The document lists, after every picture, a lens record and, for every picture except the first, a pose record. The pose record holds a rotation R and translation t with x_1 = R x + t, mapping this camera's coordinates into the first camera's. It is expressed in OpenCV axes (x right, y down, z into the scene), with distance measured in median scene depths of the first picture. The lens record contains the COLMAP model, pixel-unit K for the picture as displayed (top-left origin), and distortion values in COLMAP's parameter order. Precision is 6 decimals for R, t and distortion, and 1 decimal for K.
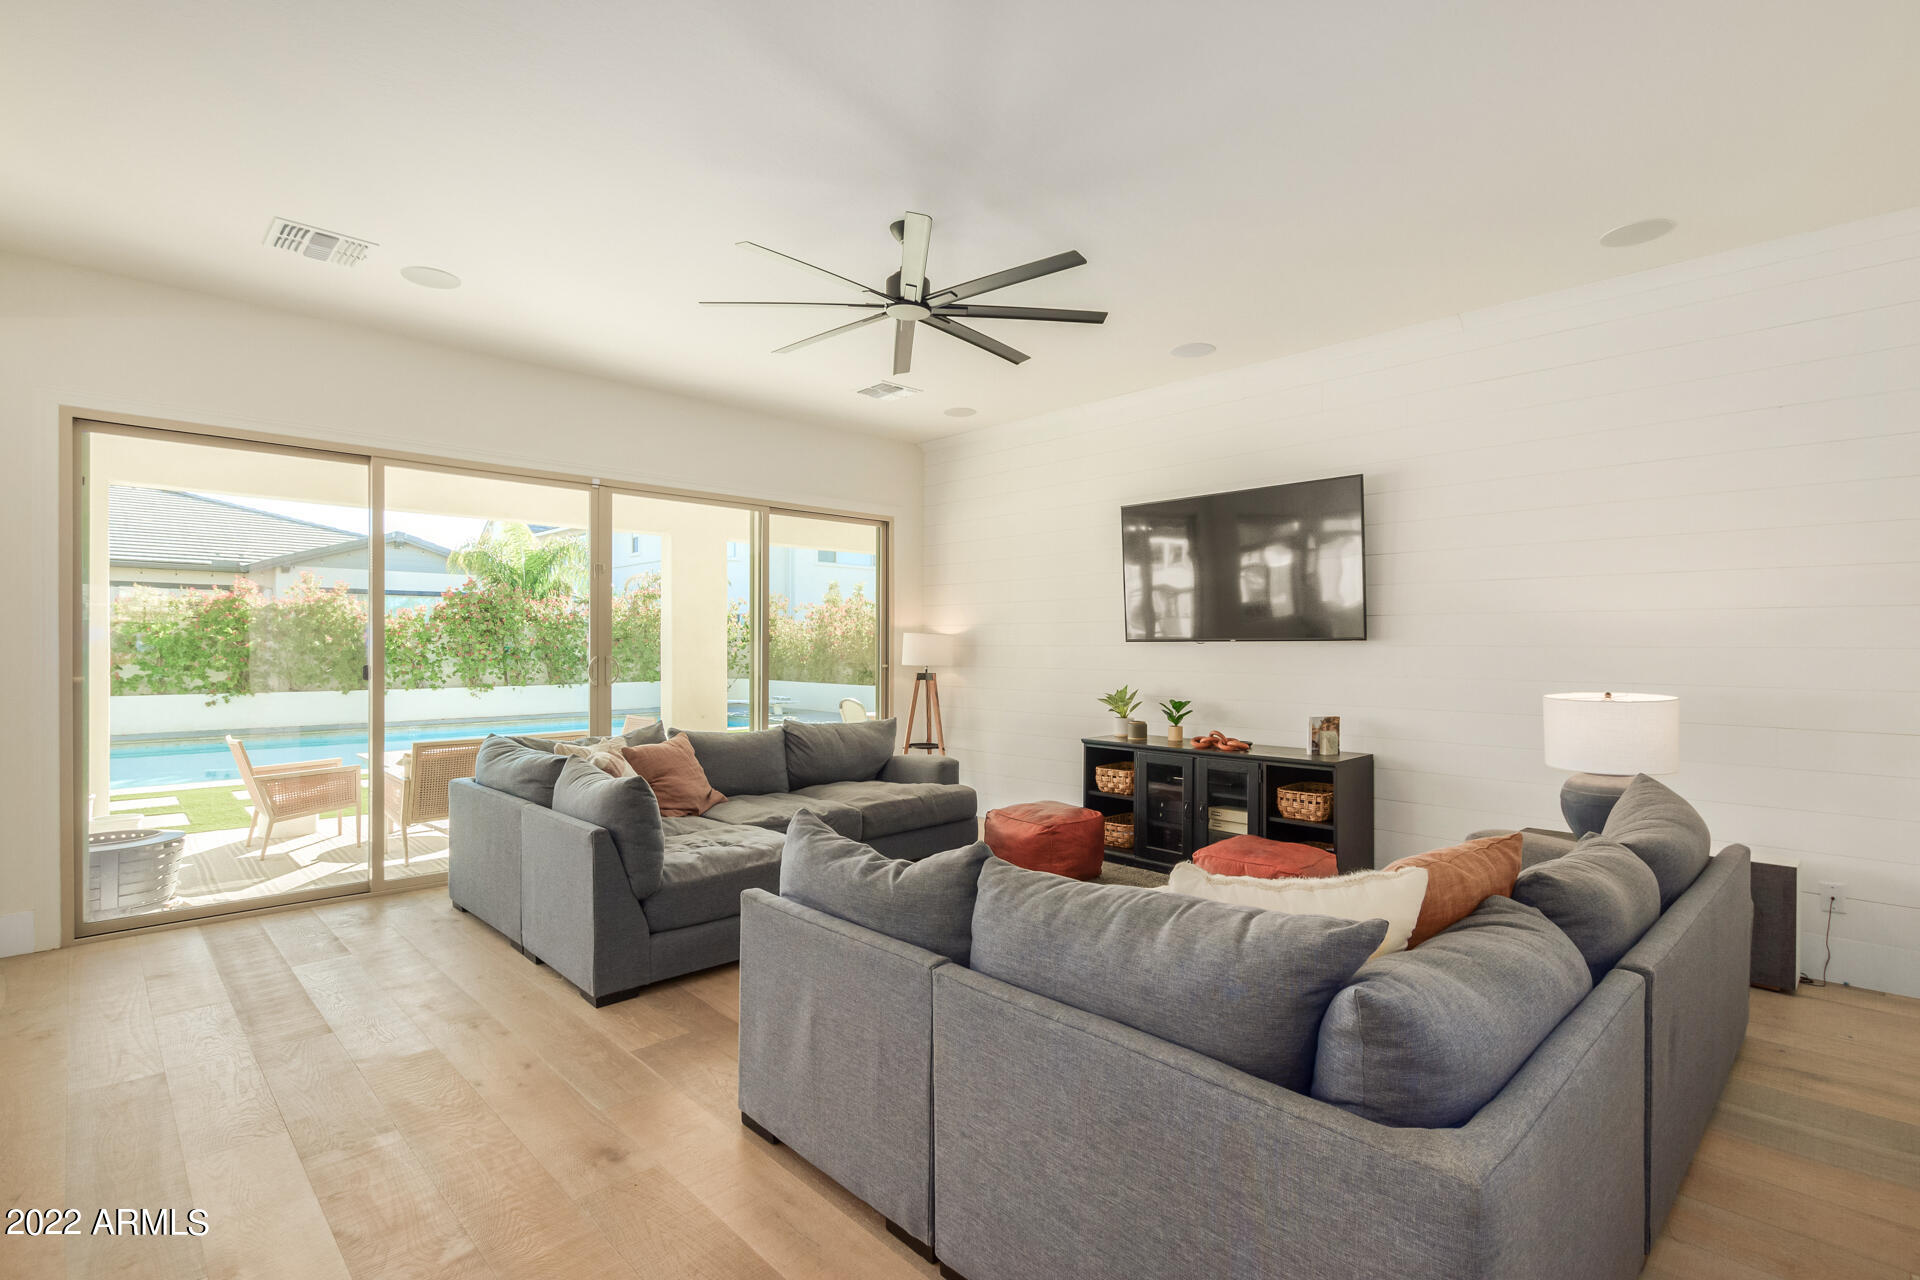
lens RADIAL K [[900.3, 0, 970.6], [0, 900.3, 639.7], [0, 0, 1]] dist [0.010898, 0.000564]
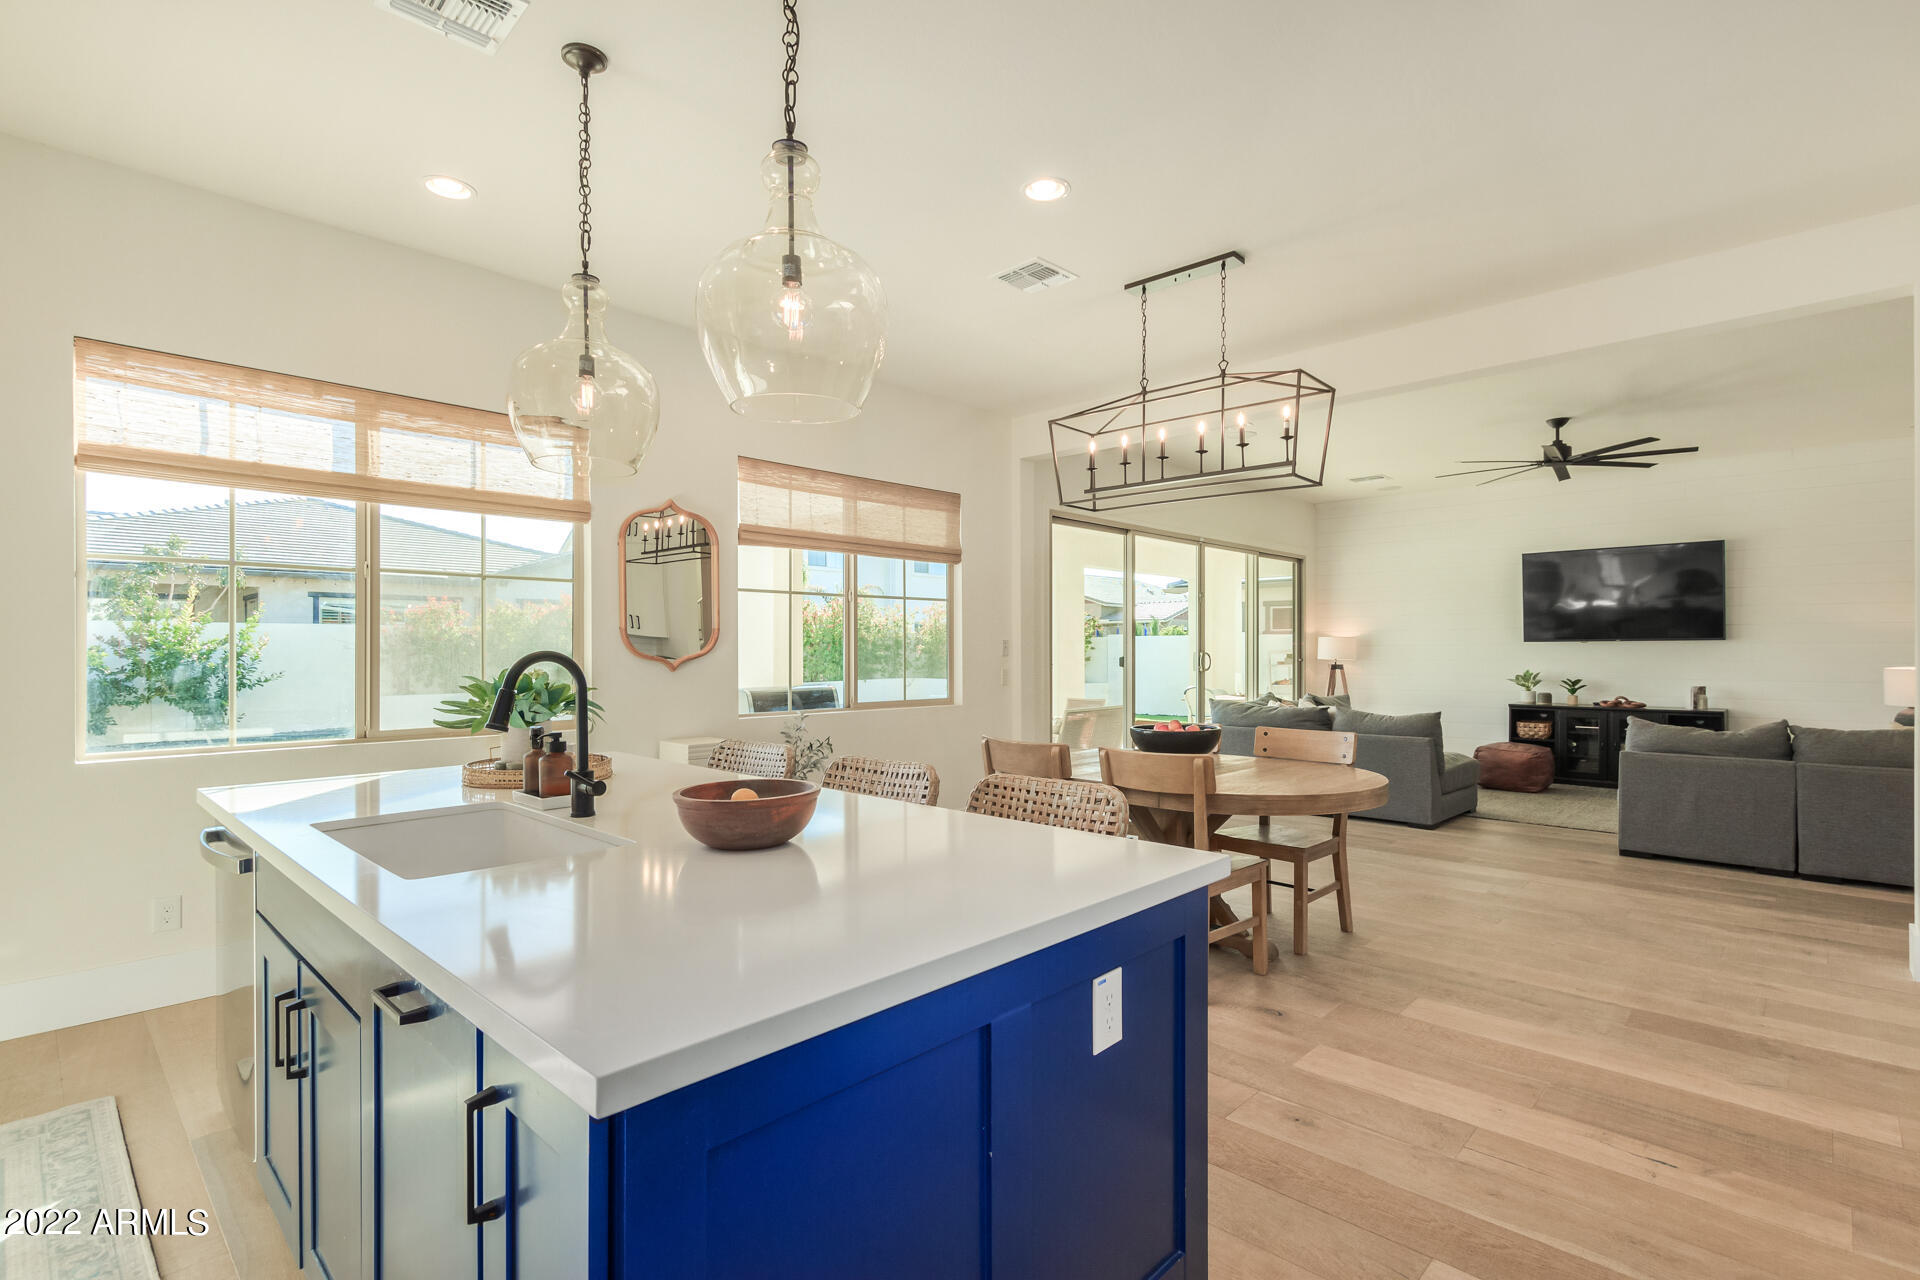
lens RADIAL K [[900.3, 0, 952.7], [0, 900.3, 642.9], [0, 0, 1]] dist [0.010898, 0.000564]
pose [[0.999553, -0.002922, 0.029747, -0.890823], [0.002963, 0.999995, -0.001343, 0.003719], [-0.029743, 0.001431, 0.999557, -0.540147]]
